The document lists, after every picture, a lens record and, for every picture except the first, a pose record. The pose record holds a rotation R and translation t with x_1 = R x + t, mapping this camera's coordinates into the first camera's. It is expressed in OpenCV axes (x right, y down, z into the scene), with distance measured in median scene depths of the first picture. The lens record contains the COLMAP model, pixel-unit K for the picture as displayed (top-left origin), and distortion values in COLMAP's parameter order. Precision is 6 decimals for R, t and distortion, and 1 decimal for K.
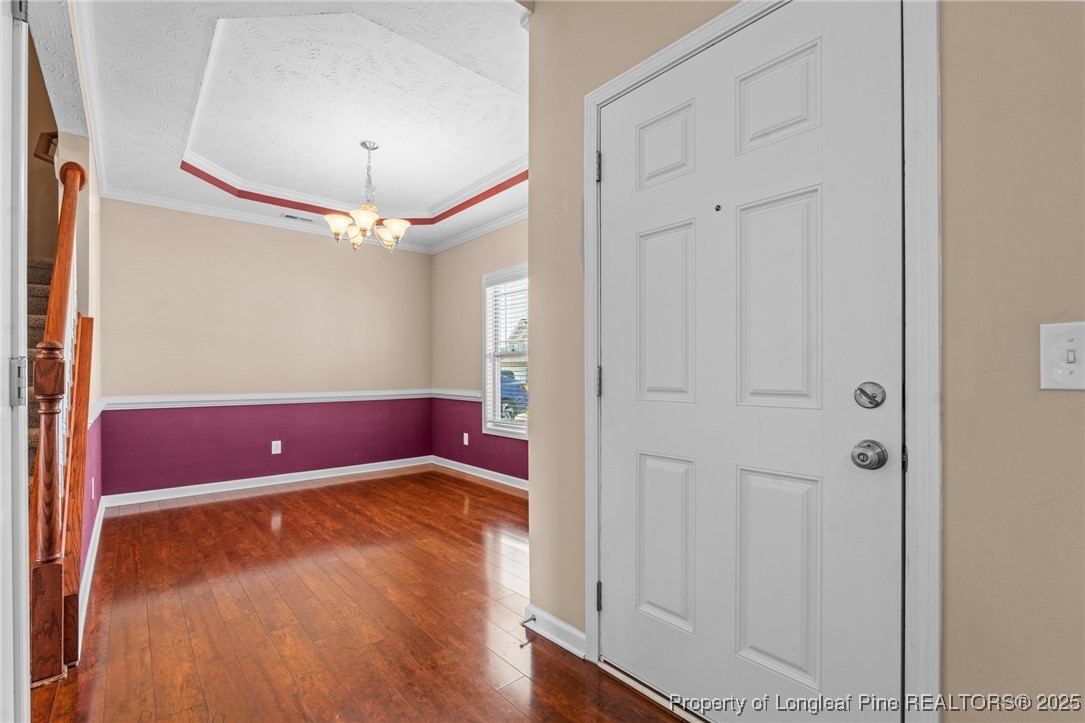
lens RADIAL K [[477.0, 0, 548.9], [0, 477.0, 370.7], [0, 0, 1]] dist [-0.011877, 0.002310]
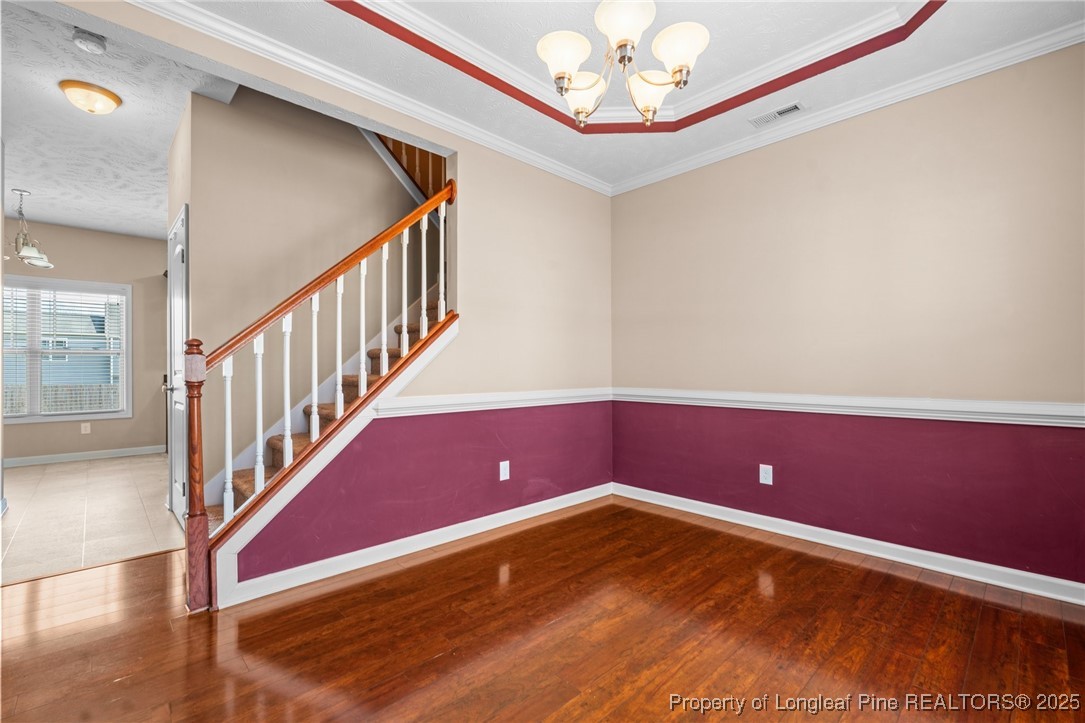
lens RADIAL K [[477.0, 0, 546.6], [0, 477.0, 360.9], [0, 0, 1]] dist [-0.011877, 0.002310]
pose [[0.045450, -0.010742, -0.998909, 0.087439], [0.006534, 0.999924, -0.010455, 0.007823], [0.998945, -0.006052, 0.045517, 0.710680]]
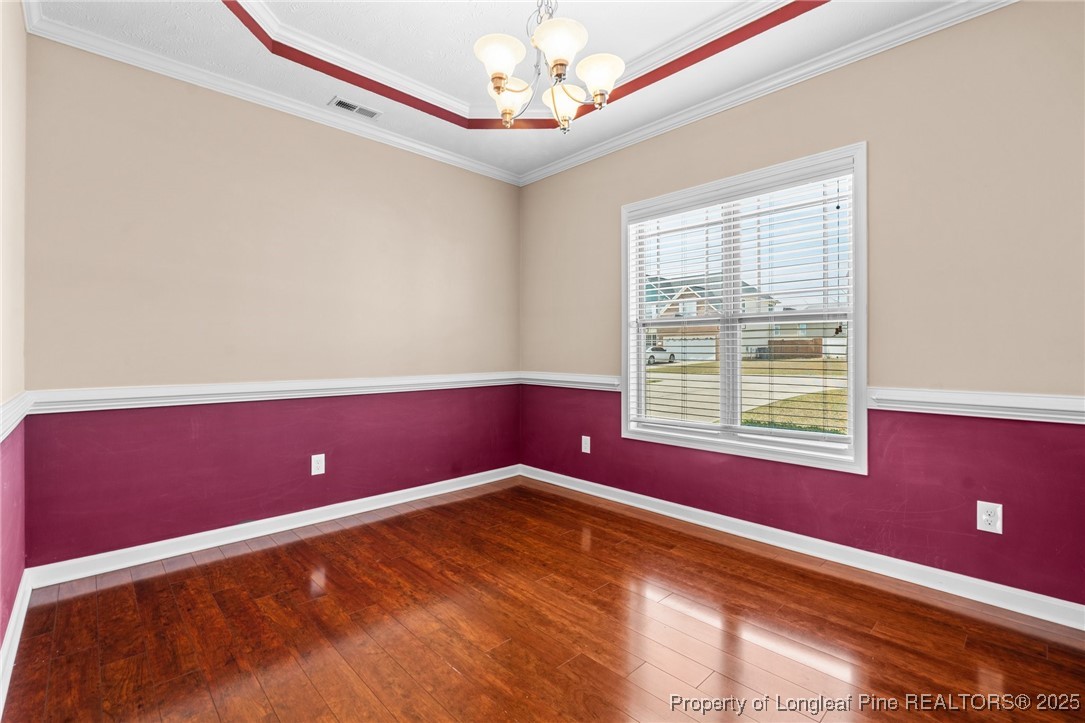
lens RADIAL K [[477.0, 0, 546.8], [0, 477.0, 347.7], [0, 0, 1]] dist [-0.011877, 0.002310]
pose [[0.998952, 0.001491, 0.045738, -0.315372], [-0.001295, 0.999990, -0.004306, 0.005971], [-0.045744, 0.004243, 0.998944, 0.366201]]
